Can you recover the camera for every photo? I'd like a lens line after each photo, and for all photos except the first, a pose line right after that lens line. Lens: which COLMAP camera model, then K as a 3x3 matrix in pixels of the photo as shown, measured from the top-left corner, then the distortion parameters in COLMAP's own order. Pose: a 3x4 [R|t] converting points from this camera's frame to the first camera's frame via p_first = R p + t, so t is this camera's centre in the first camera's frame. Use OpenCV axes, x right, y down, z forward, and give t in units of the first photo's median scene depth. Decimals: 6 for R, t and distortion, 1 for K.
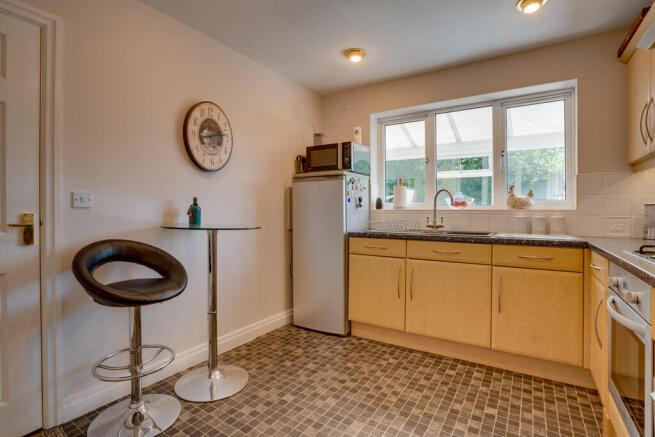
lens RADIAL K [[342.9, 0, 327.5], [0, 342.9, 218.5], [0, 0, 1]] dist [-0.072374, 0.033989]
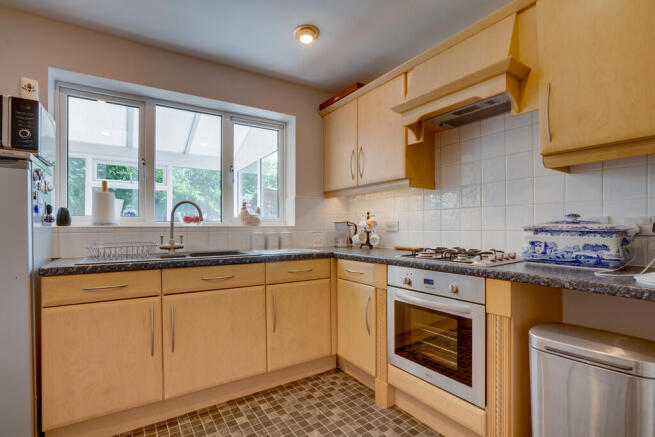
lens RADIAL K [[311.8, 0, 321.5], [0, 311.8, 231.4], [0, 0, 1]] dist [-0.024231, 0.000287]
pose [[0.389953, -0.015681, 0.920701, -0.235285], [0.024402, 0.999680, 0.006691, -0.012413], [-0.920511, 0.019857, 0.390211, 0.462244]]
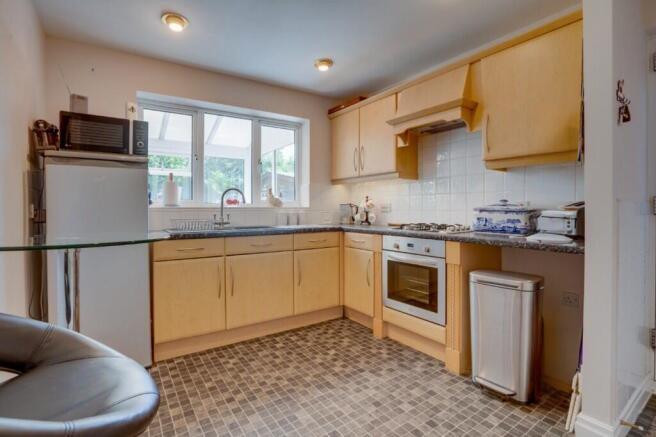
lens RADIAL K [[320.8, 0, 328.0], [0, 320.8, 218.5], [0, 0, 1]] dist [-0.047375, 0.000014]
pose [[0.346690, -0.032256, 0.937425, -0.554932], [0.023266, 0.999397, 0.025784, -0.010648], [-0.937691, 0.012871, 0.347232, 0.407620]]
